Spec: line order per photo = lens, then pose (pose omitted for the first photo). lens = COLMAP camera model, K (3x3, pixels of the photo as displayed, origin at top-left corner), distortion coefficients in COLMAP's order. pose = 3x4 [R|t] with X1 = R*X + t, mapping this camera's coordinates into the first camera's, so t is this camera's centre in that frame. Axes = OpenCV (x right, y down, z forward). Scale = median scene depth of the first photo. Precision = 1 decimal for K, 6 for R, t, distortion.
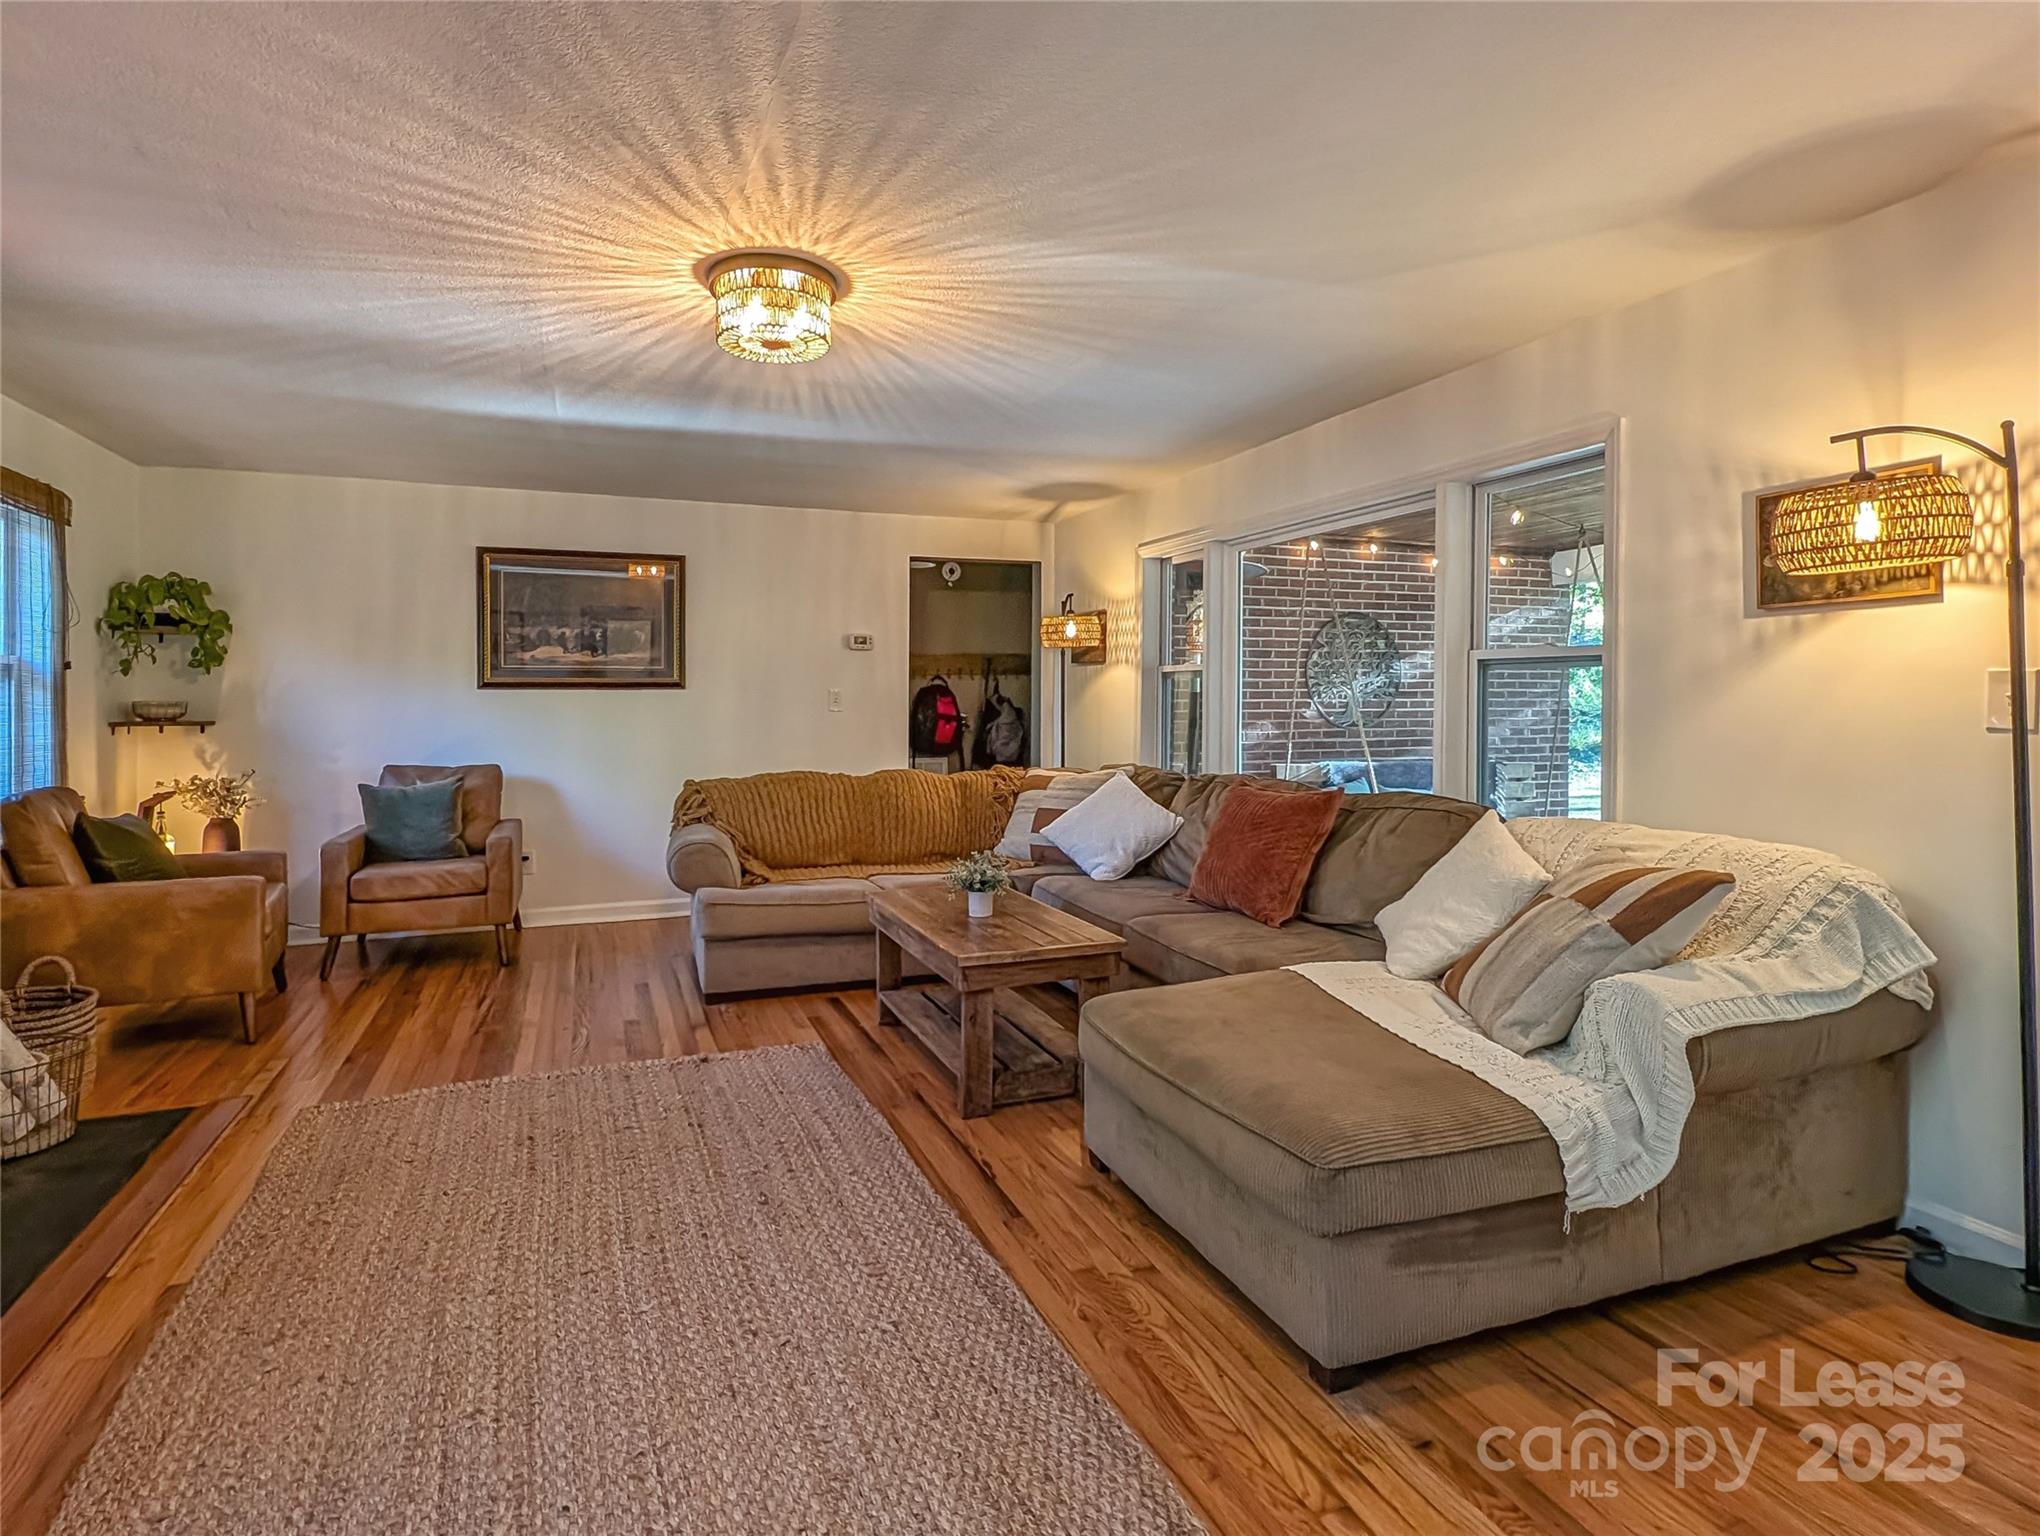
lens RADIAL K [[1042.2, 0, 970.2], [0, 1042.2, 695.8], [0, 0, 1]] dist [0.015771, -0.017622]
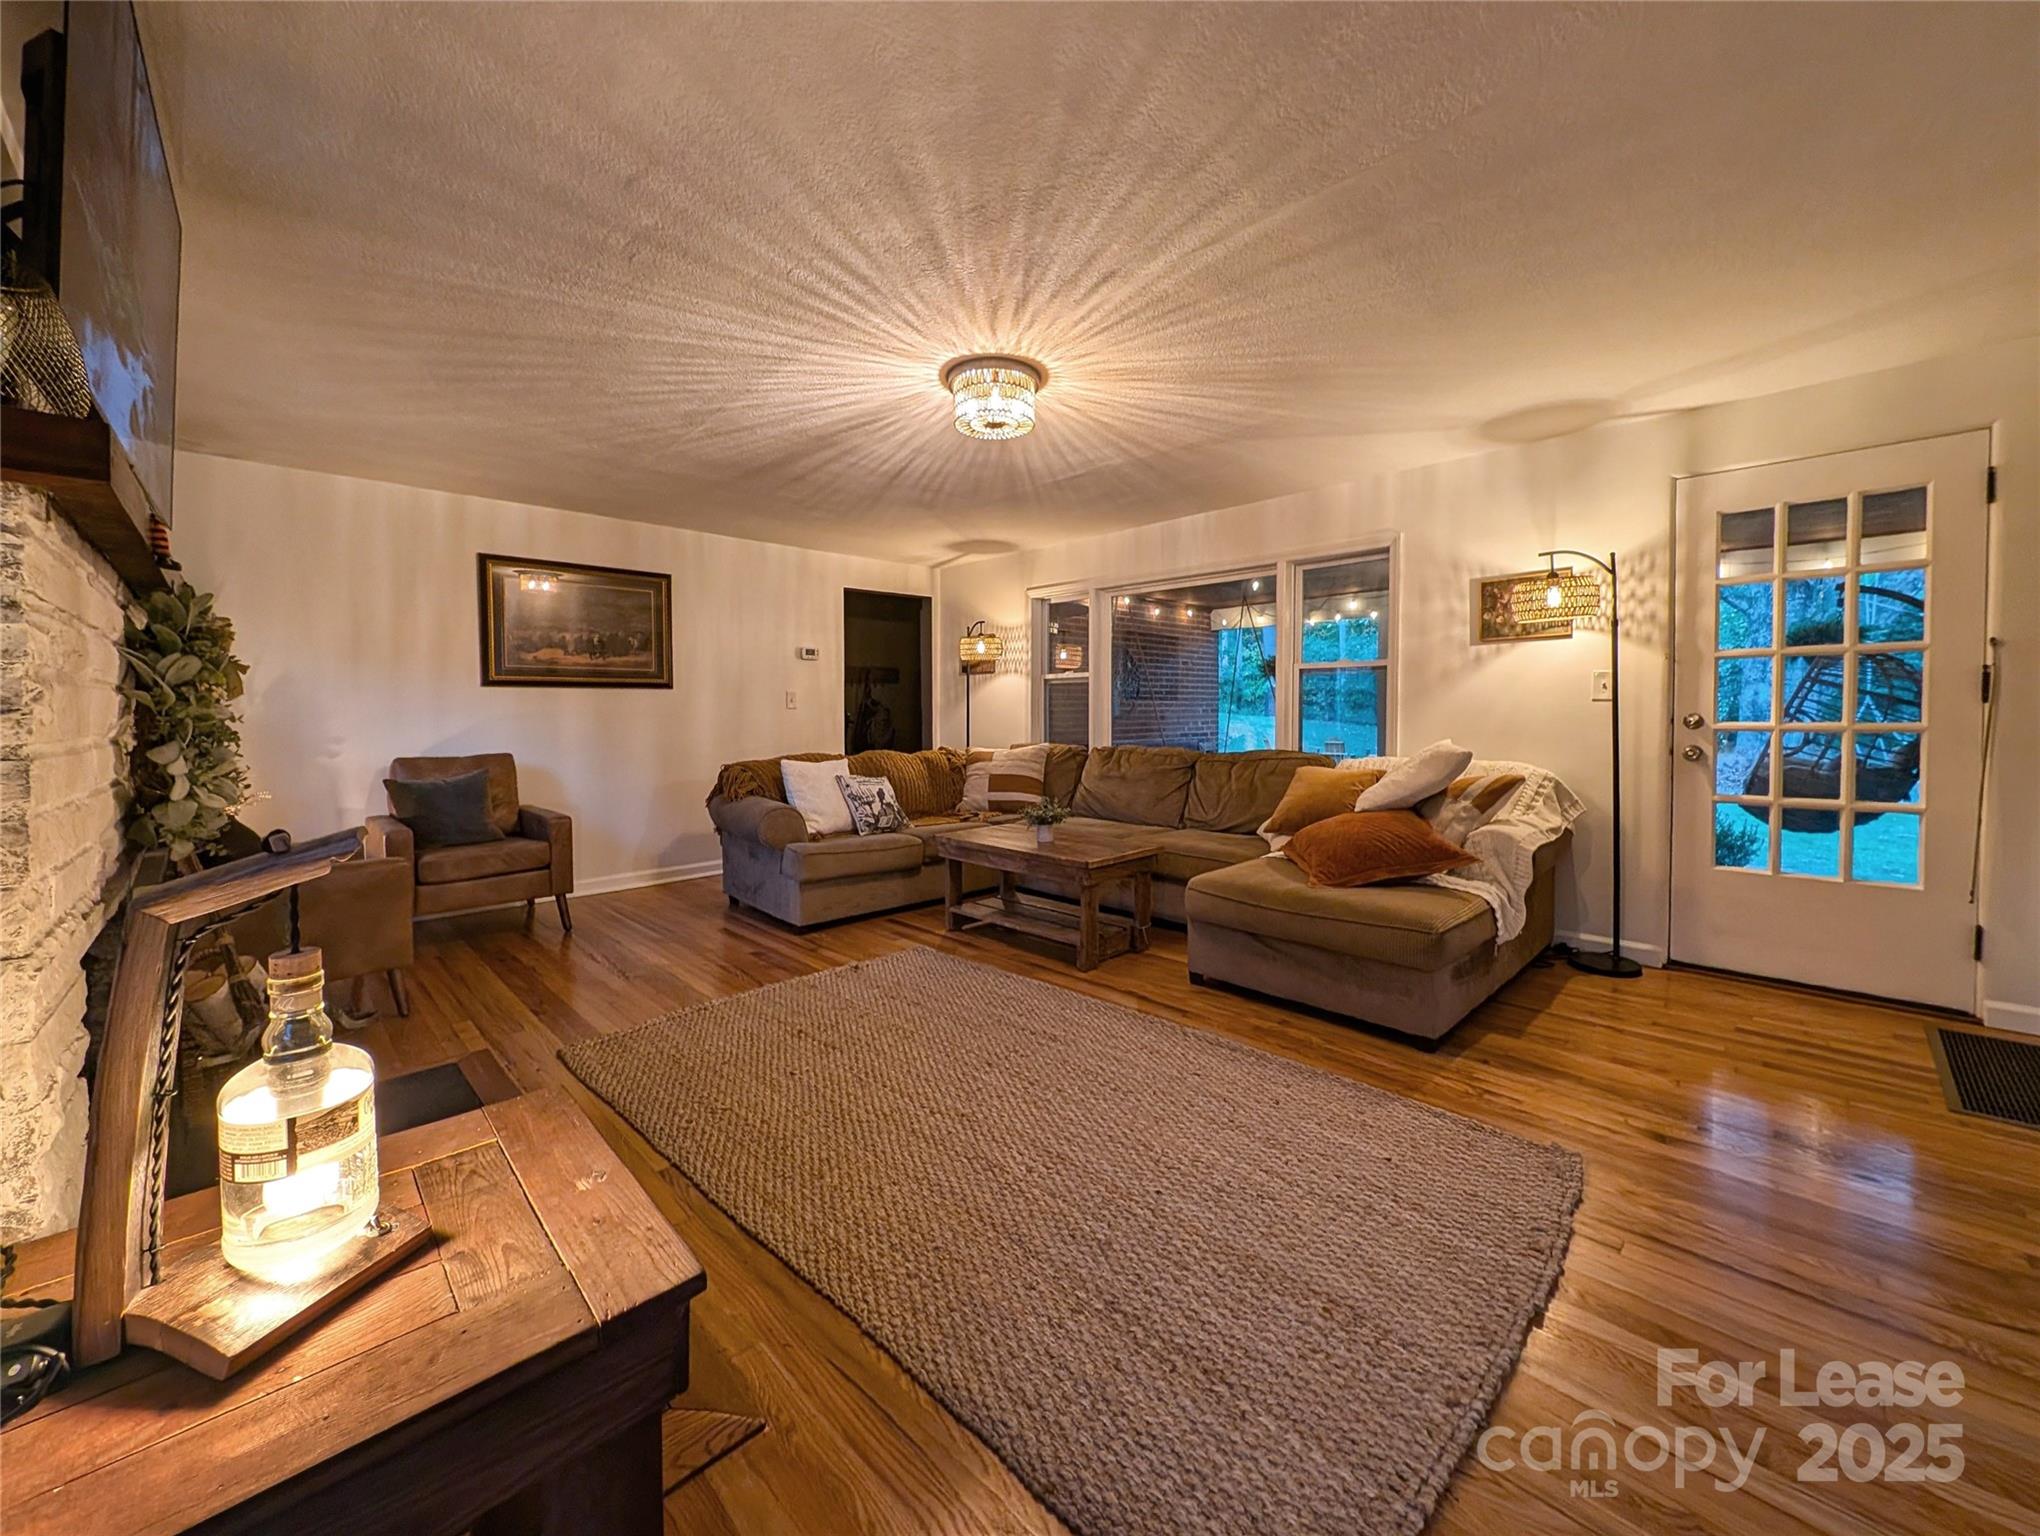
lens RADIAL K [[810.3, 0, 1024.1], [0, 810.3, 731.9], [0, 0, 1]] dist [0.003065, 0.000277]
pose [[0.905601, -0.015182, 0.423858, -0.593962], [0.004405, 0.999642, 0.026394, 0.038107], [-0.424107, -0.022035, 0.905344, 0.008640]]
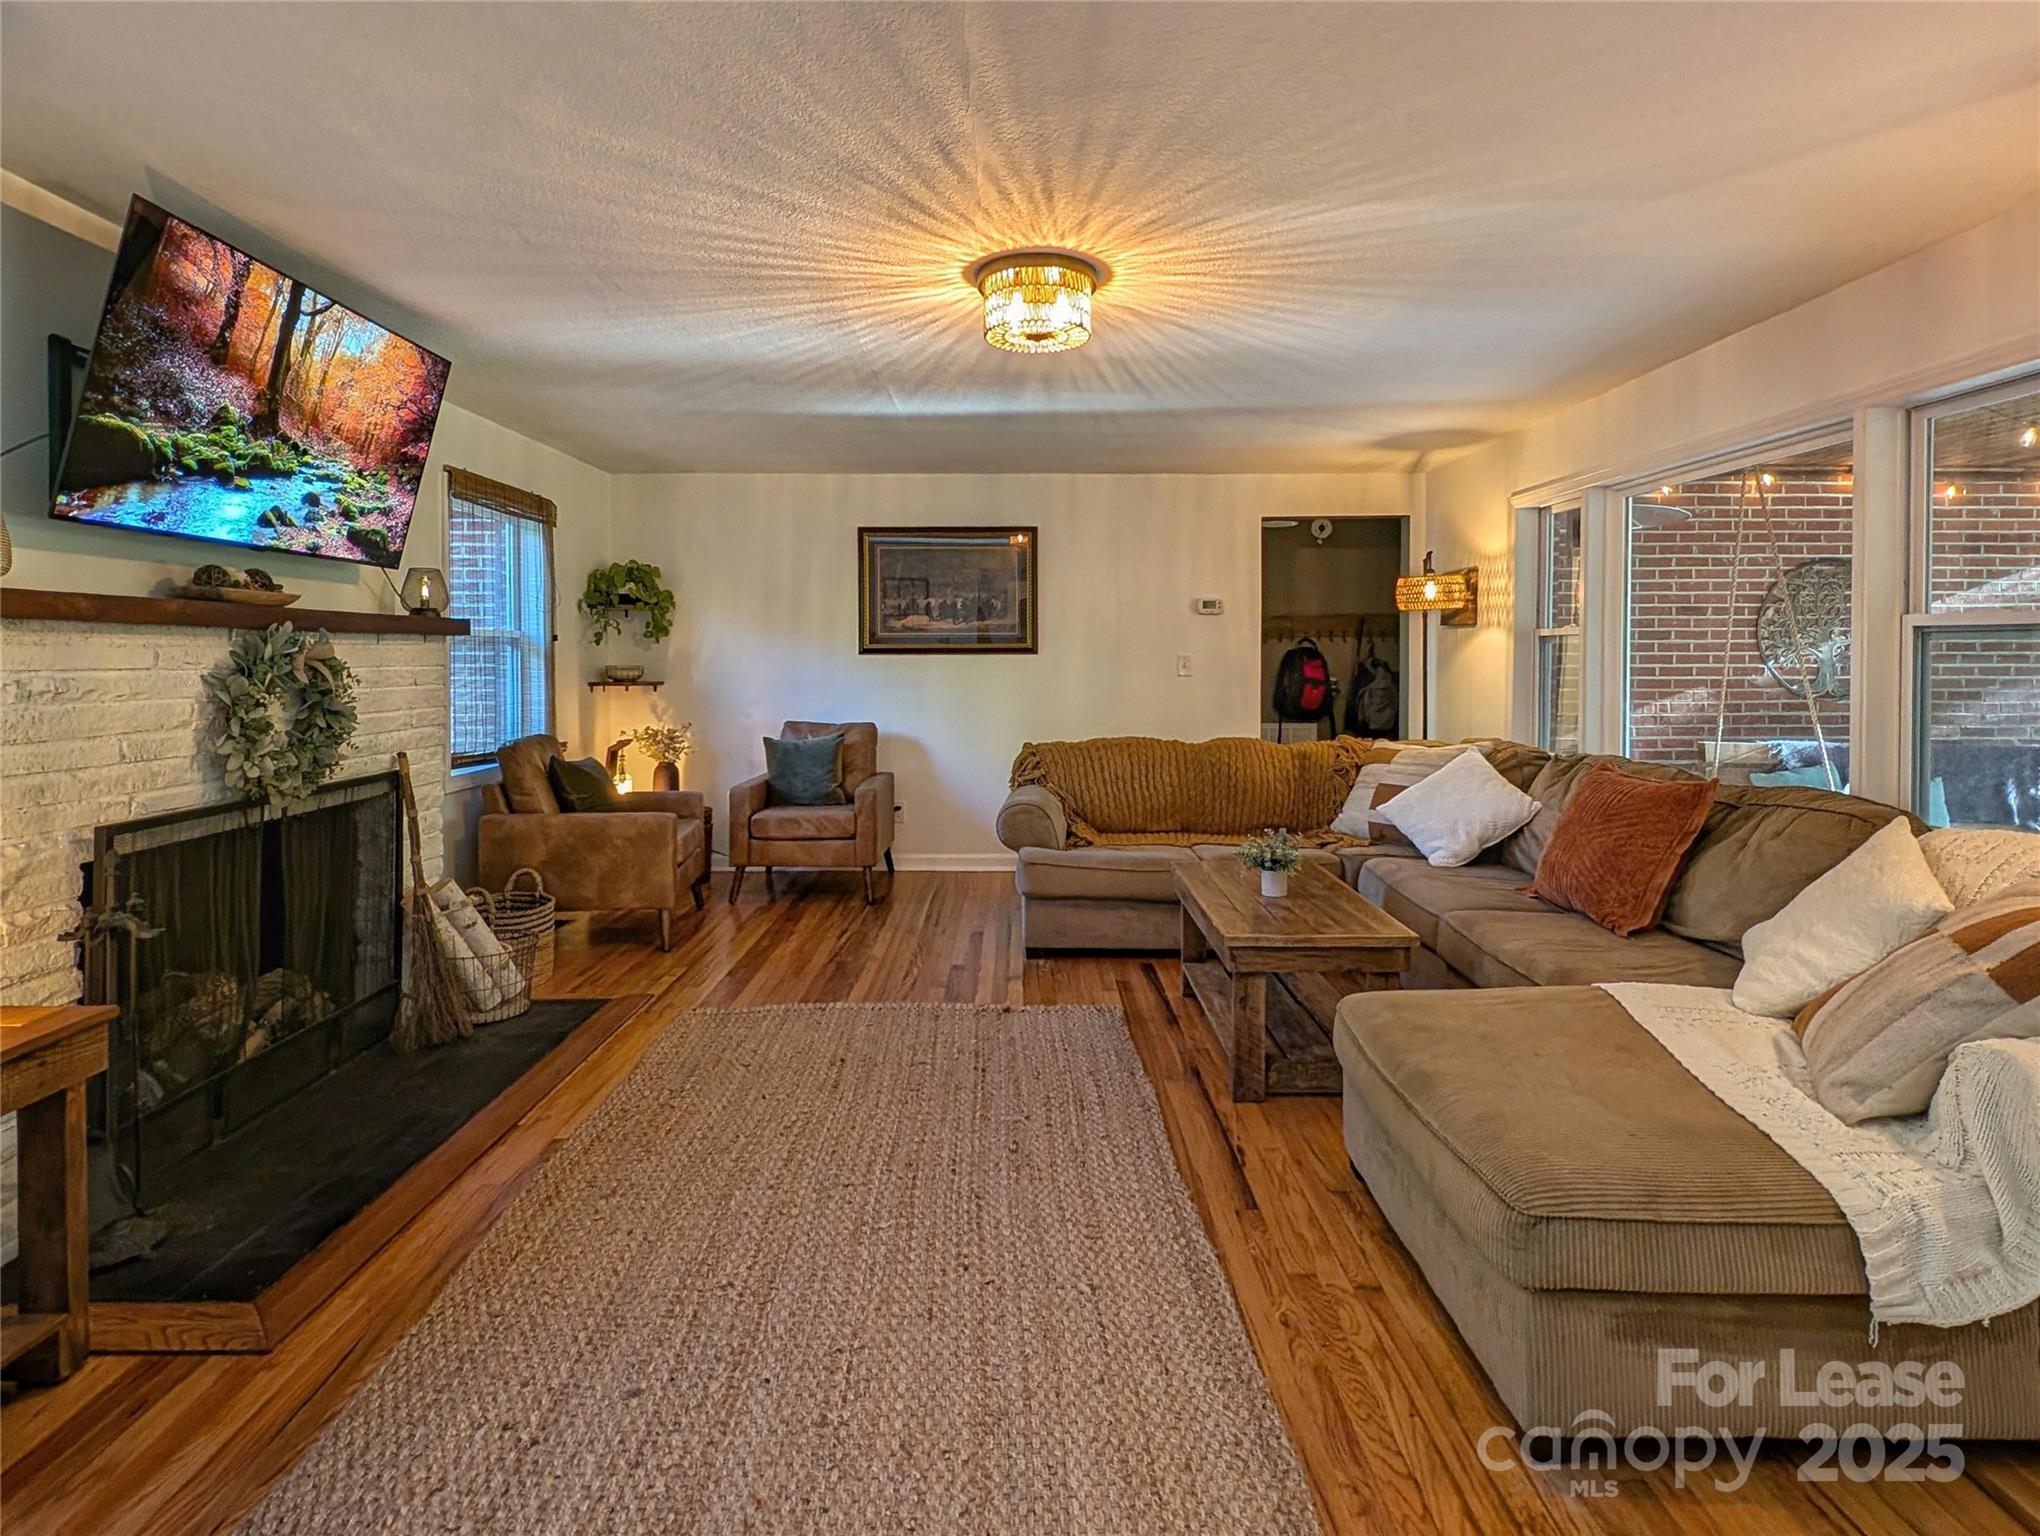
lens RADIAL K [[1056.6, 0, 1017.4], [0, 1056.6, 654.8], [0, 0, 1]] dist [0.014166, -0.014538]
pose [[0.935592, 0.000856, -0.353083, 0.163696], [0.000858, 0.999989, 0.004696, -0.021341], [0.353083, -0.004696, 0.935580, -0.003012]]
